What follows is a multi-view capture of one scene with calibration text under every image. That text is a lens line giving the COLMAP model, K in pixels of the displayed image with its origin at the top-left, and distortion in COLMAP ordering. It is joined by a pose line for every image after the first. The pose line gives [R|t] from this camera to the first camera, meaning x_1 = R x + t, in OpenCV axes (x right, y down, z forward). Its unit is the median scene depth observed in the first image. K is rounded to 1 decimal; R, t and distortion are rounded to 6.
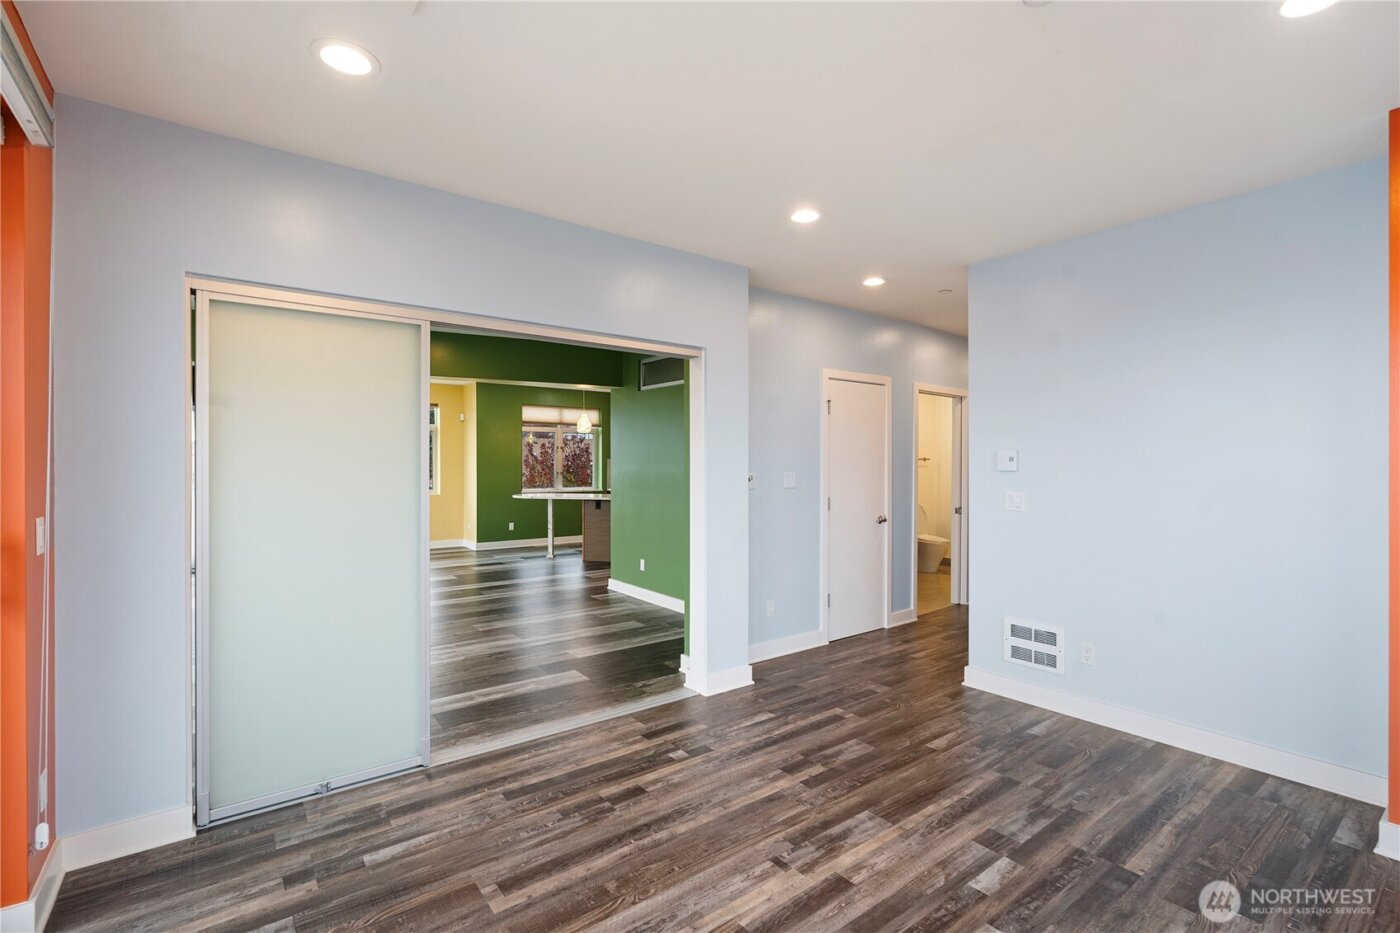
lens RADIAL K [[639.0, 0, 700.1], [0, 639.0, 460.8], [0, 0, 1]] dist [-0.003994, 0.000127]
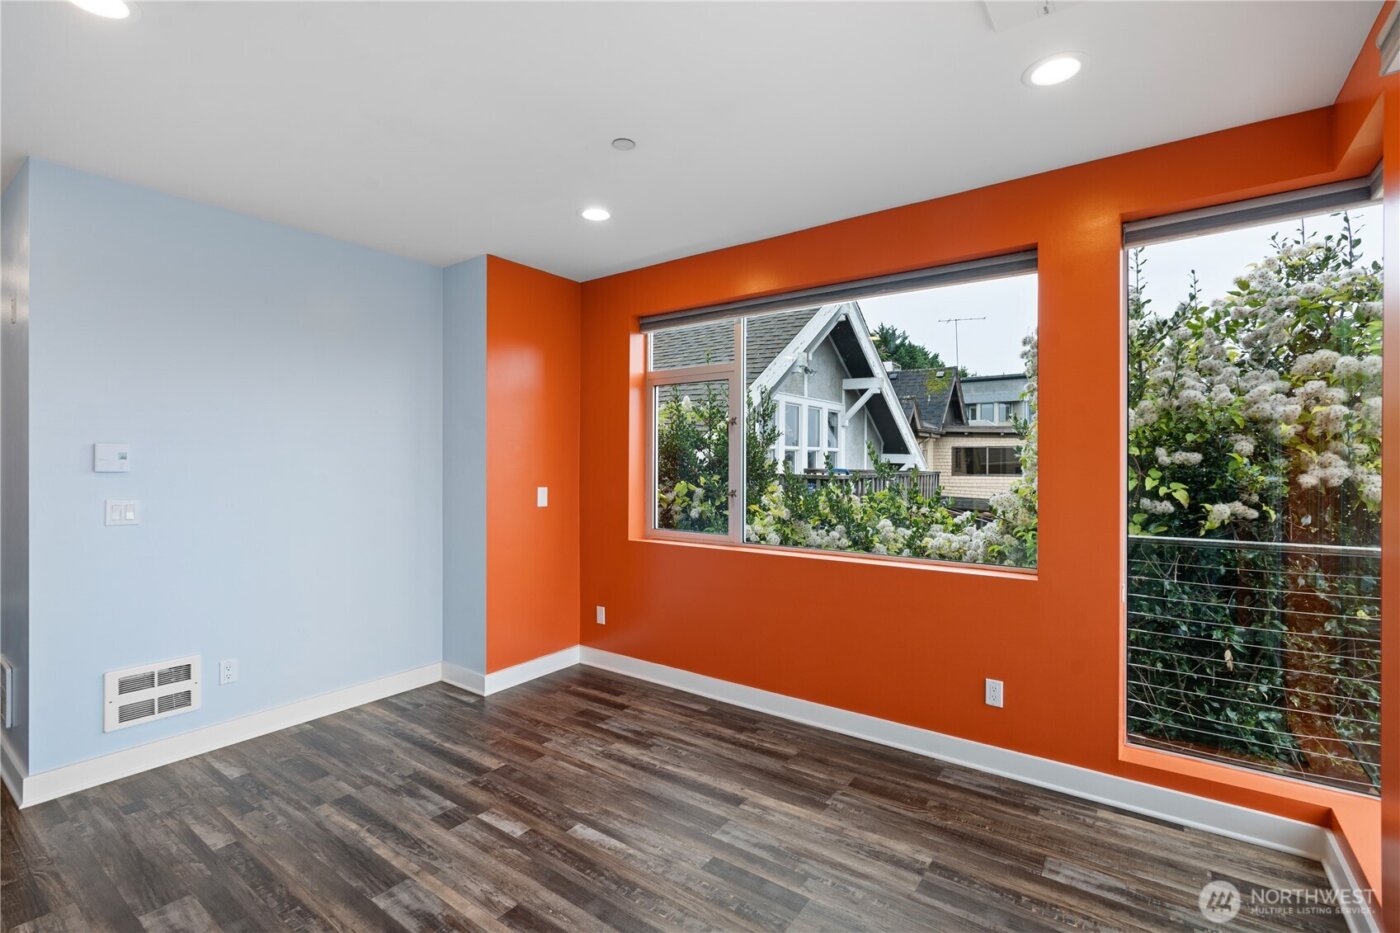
lens RADIAL K [[639.0, 0, 700.1], [0, 639.0, 460.8], [0, 0, 1]] dist [-0.003994, 0.000127]
pose [[-0.294822, 0.001325, 0.955551, -0.549662], [-0.005729, 0.999979, -0.003154, 0.001285], [-0.955535, -0.006404, -0.294808, 0.750089]]
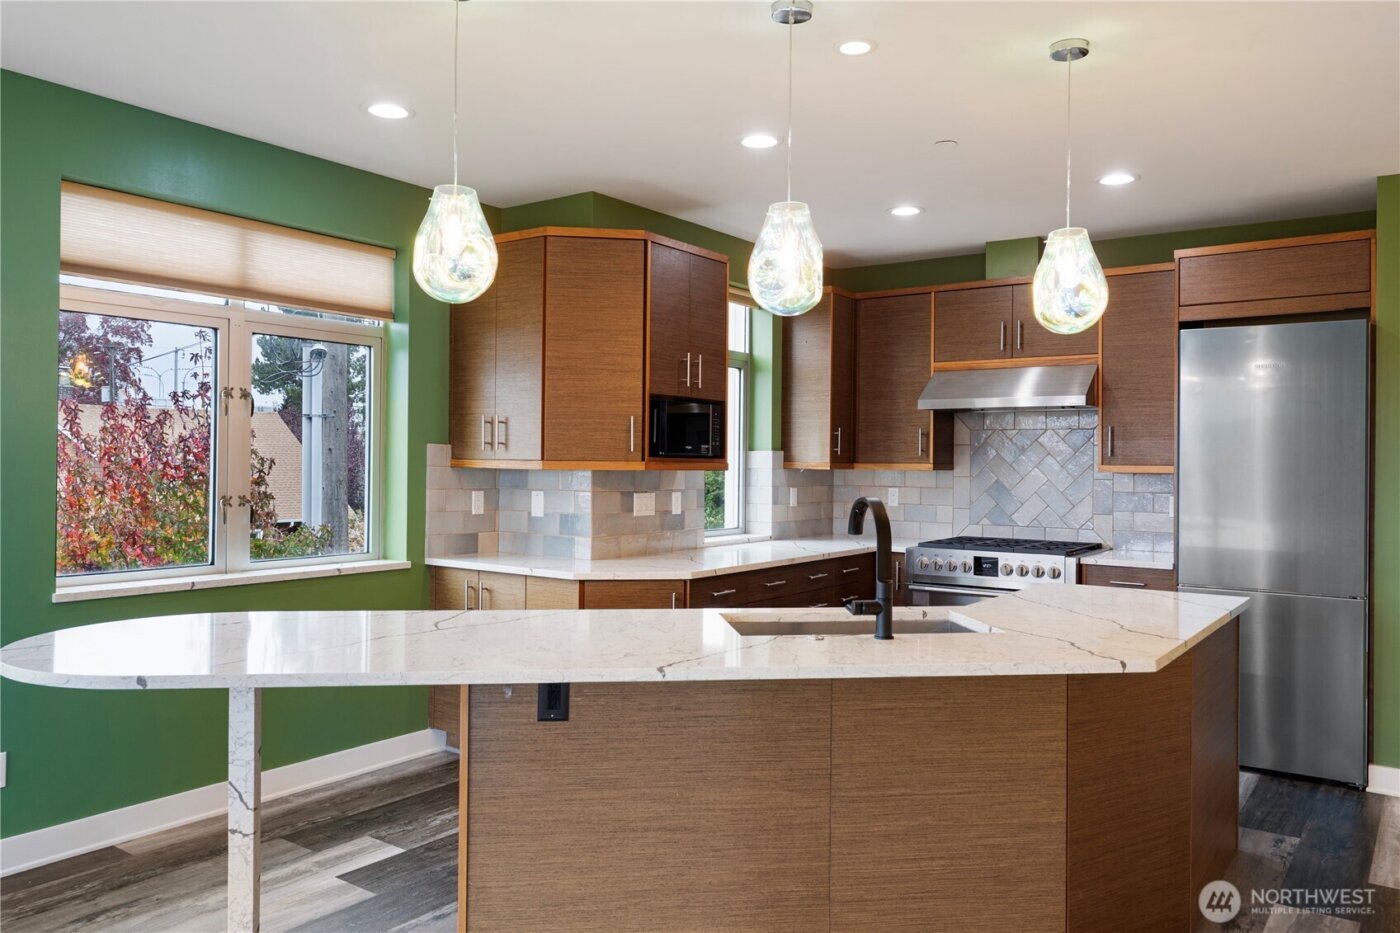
lens RADIAL K [[1017.2, 0, 698.2], [0, 1017.2, 451.0], [0, 0, 1]] dist [0.004997, -0.001305]
pose [[0.955306, 0.010981, 0.295415, -0.612170], [-0.009779, 0.999937, -0.005547, 0.005283], [-0.295457, 0.002410, 0.955353, 2.143754]]
